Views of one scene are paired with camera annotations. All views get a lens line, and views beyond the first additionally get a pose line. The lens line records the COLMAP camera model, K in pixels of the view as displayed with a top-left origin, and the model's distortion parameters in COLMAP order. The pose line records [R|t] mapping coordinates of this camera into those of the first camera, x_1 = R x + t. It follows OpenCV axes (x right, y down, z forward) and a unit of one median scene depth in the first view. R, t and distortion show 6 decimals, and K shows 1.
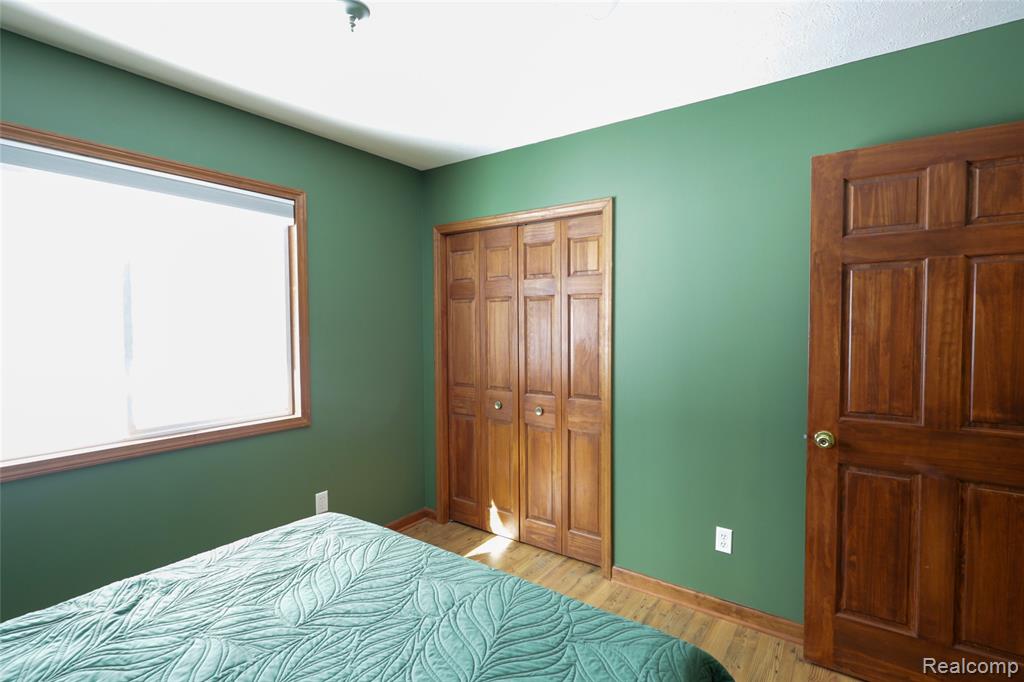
lens RADIAL K [[471.6, 0, 512.0], [0, 471.6, 341.0], [0, 0, 1]] dist [-0.002414, 0.000056]
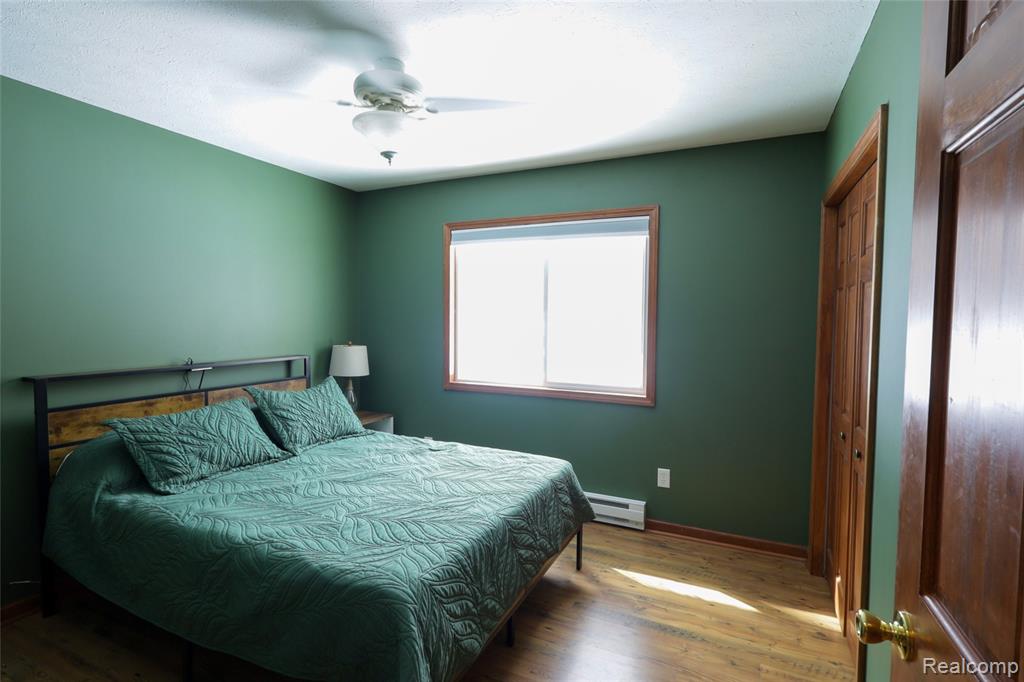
lens RADIAL K [[471.6, 0, 512.0], [0, 471.6, 341.0], [0, 0, 1]] dist [-0.002414, 0.000056]
pose [[0.217813, 0.052545, -0.974575, 1.088932], [-0.047863, 0.997923, 0.043107, -0.029620], [0.974816, 0.037257, 0.219875, 0.697569]]
